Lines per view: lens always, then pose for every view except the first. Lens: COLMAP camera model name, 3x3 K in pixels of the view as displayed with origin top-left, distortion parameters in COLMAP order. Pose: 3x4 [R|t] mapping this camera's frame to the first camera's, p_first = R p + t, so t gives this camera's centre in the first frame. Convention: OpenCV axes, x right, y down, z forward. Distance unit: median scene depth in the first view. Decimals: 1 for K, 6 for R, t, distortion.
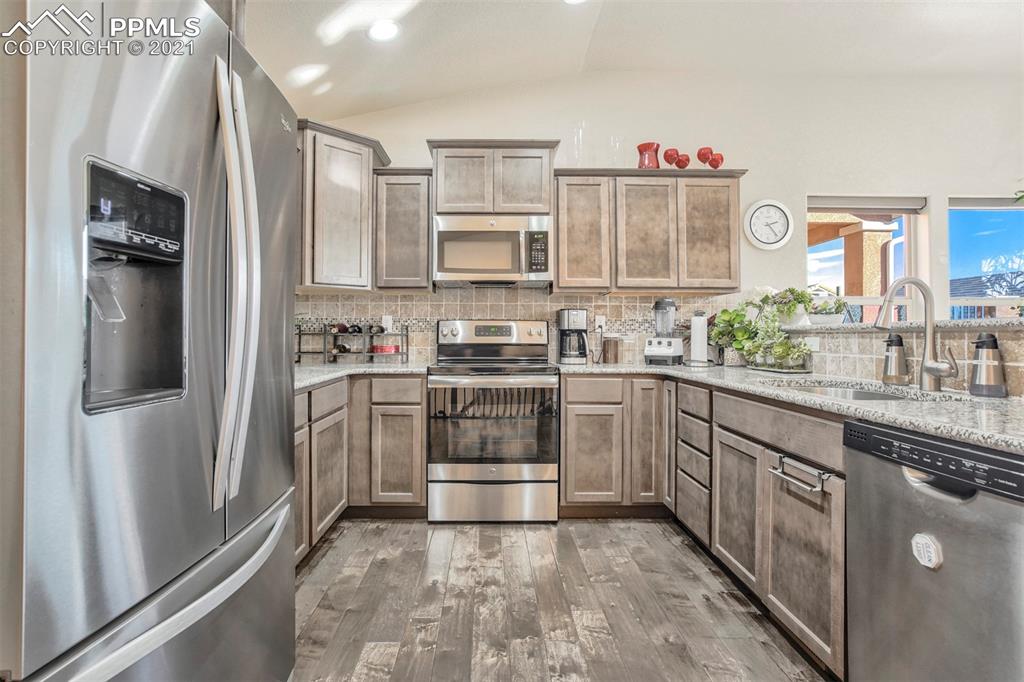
lens RADIAL K [[521.8, 0, 494.1], [0, 521.8, 326.3], [0, 0, 1]] dist [-0.012274, 0.006856]
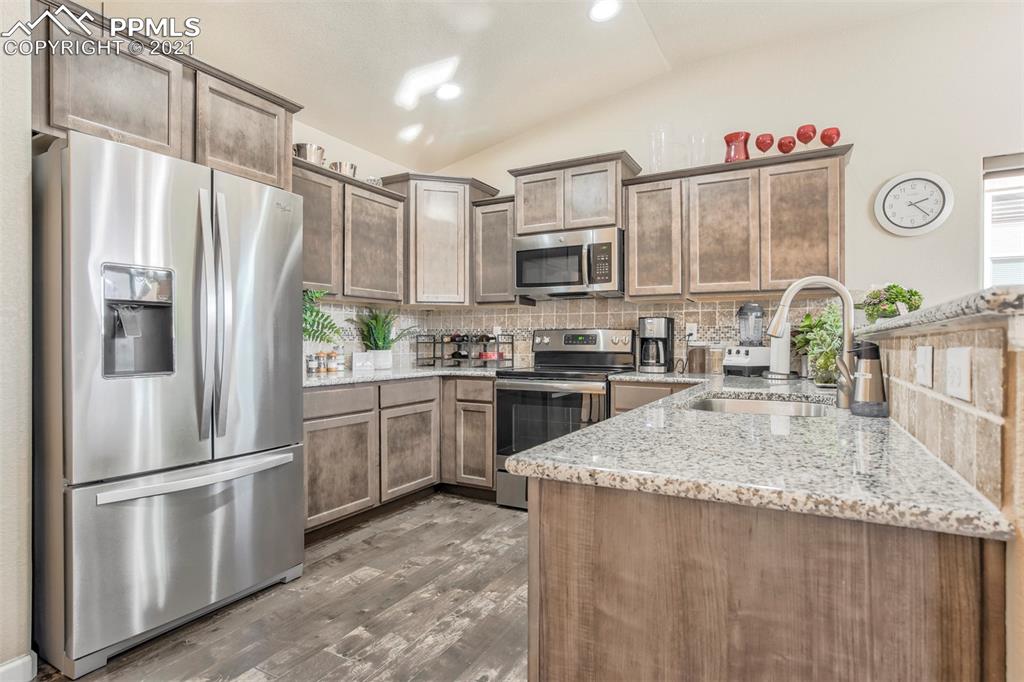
lens RADIAL K [[552.9, 0, 510.0], [0, 552.9, 341.6], [0, 0, 1]] dist [-0.007216, 0.003762]
pose [[0.867403, -0.001571, -0.497603, 0.462068], [0.008523, 0.999895, 0.011701, -0.001384], [0.497533, -0.014391, 0.867326, -0.041769]]
